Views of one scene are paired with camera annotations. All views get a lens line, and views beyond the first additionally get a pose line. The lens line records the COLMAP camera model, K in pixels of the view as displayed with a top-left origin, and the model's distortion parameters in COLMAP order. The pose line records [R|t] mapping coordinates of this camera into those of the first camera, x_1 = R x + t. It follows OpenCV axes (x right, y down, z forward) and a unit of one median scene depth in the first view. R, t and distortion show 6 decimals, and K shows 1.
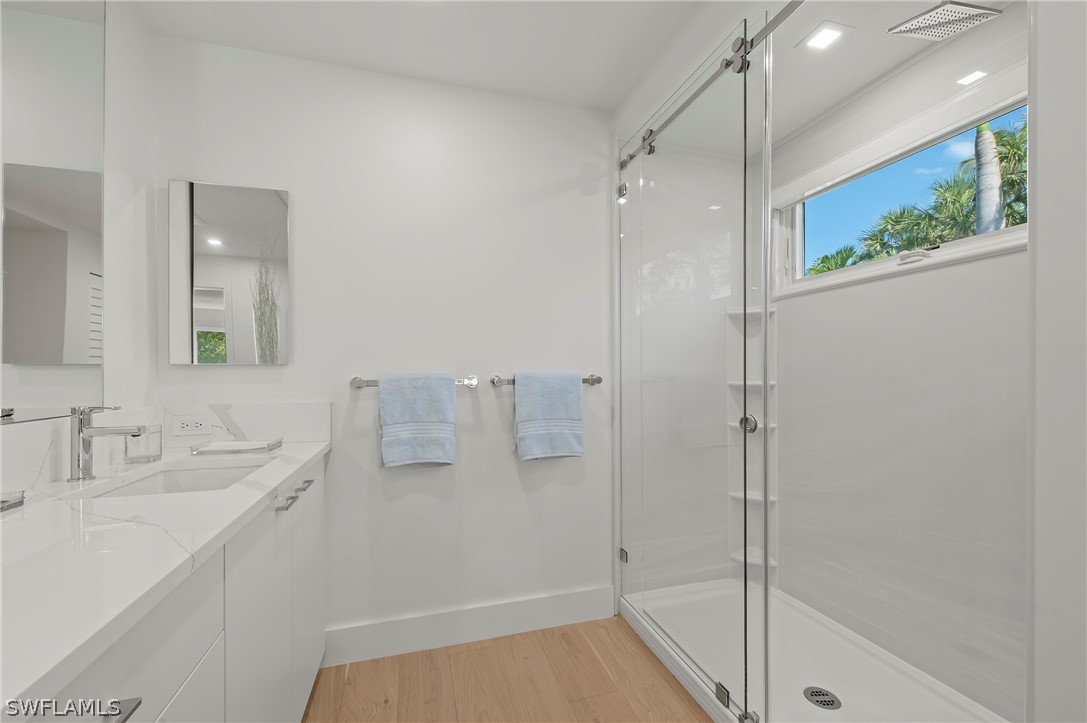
lens RADIAL K [[439.5, 0, 551.8], [0, 439.5, 369.8], [0, 0, 1]] dist [-0.003256, -0.000552]
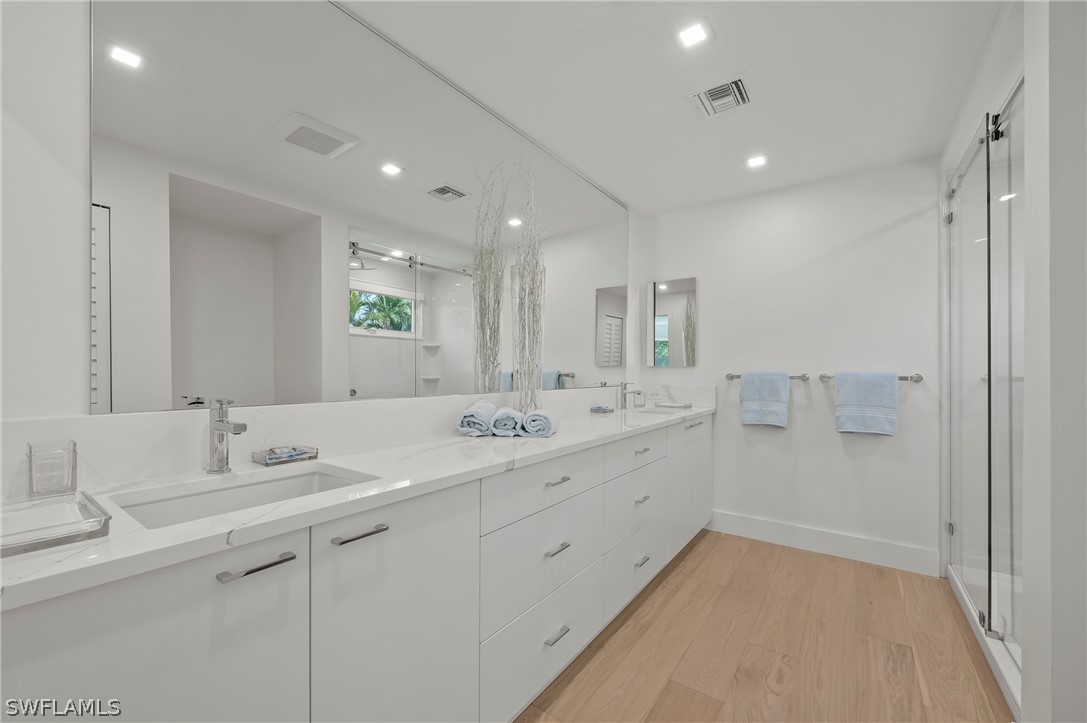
lens RADIAL K [[439.5, 0, 545.9], [0, 439.5, 368.1], [0, 0, 1]] dist [-0.003256, -0.000552]
pose [[0.613331, 0.003458, -0.789818, 0.488669], [-0.006136, 0.999981, -0.000387, 0.001093], [0.789802, 0.005084, 0.613341, -0.658443]]
